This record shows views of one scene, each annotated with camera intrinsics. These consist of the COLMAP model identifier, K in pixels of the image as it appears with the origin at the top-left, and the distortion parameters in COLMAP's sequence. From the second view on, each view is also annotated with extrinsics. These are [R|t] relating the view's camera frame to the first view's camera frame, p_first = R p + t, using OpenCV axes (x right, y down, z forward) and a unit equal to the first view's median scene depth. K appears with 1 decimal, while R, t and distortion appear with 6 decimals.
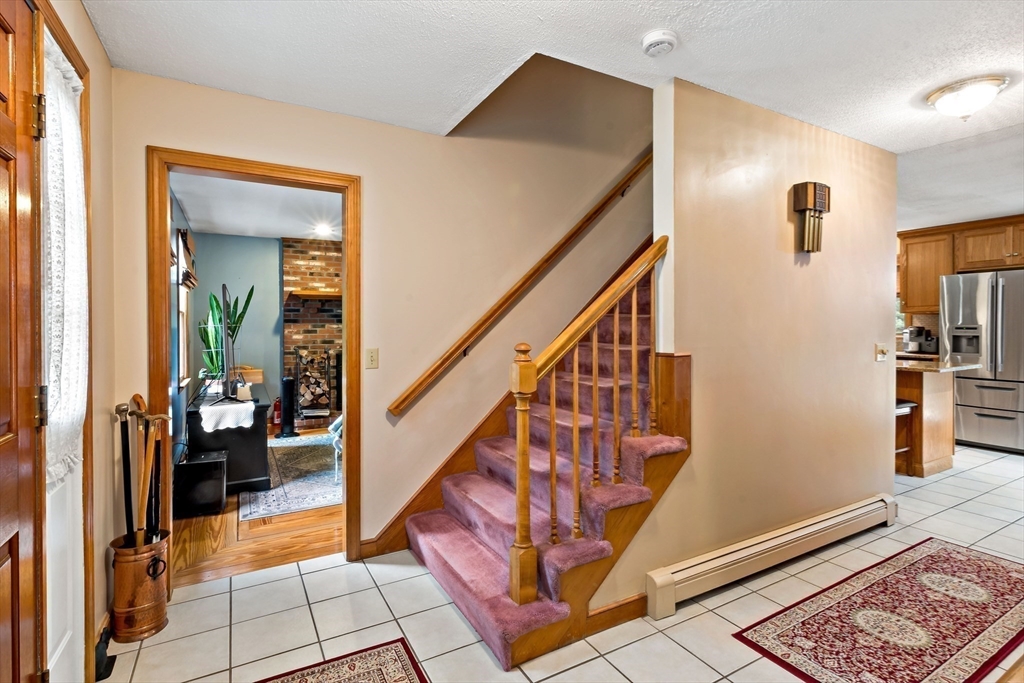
lens RADIAL K [[490.6, 0, 512.7], [0, 490.6, 332.1], [0, 0, 1]] dist [-0.001171, -0.003965]
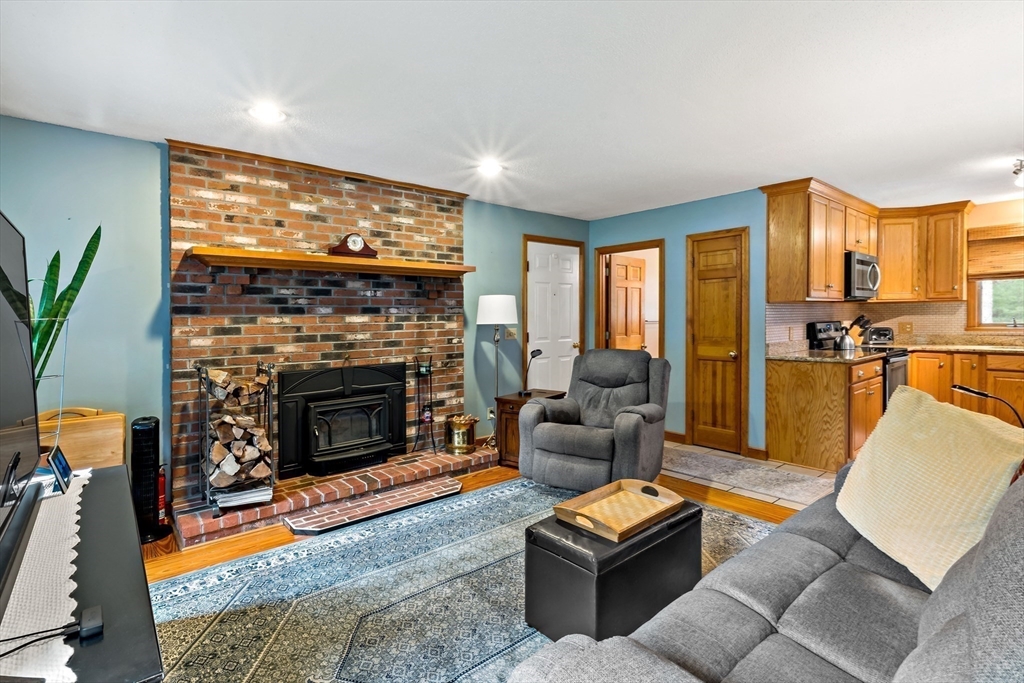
lens RADIAL K [[500.7, 0, 510.7], [0, 500.7, 319.8], [0, 0, 1]] dist [-0.023954, -0.000080]
pose [[0.983120, -0.008555, 0.182759, -0.225365], [0.011233, 0.999844, -0.013625, -0.002423], [-0.182614, 0.015448, 0.983063, 0.454487]]
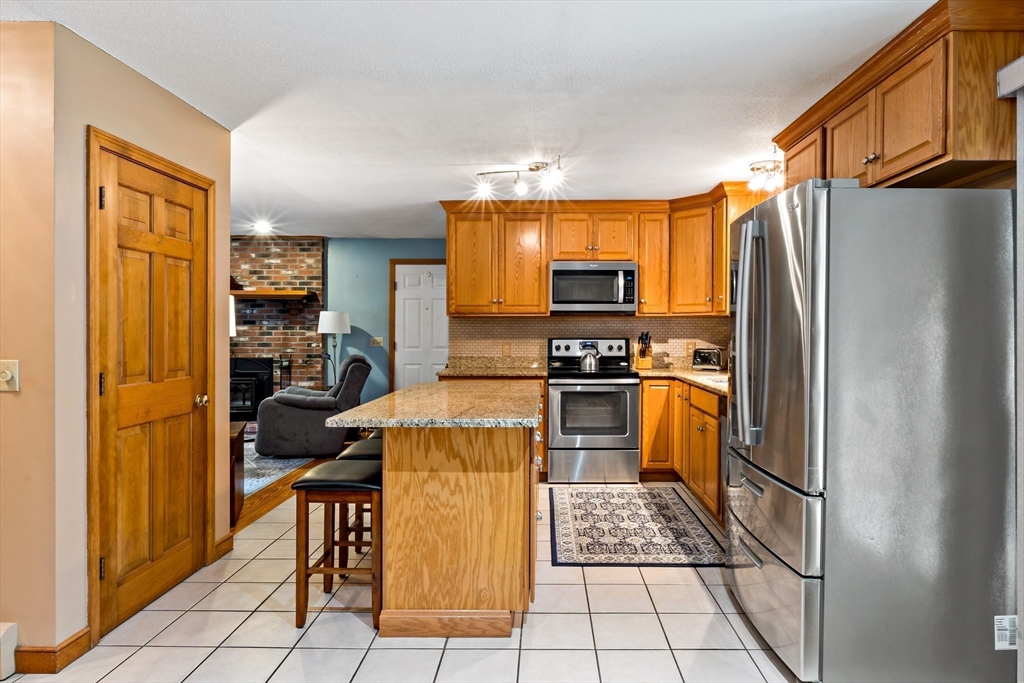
lens RADIAL K [[627.0, 0, 548.7], [0, 627.0, 331.4], [0, 0, 1]] dist [-0.010964, 0.001895]
pose [[0.871467, 0.009152, -0.490369, 0.835328], [-0.014953, 0.999857, -0.007913, -0.006798], [0.490226, 0.014229, 0.871479, 0.332661]]
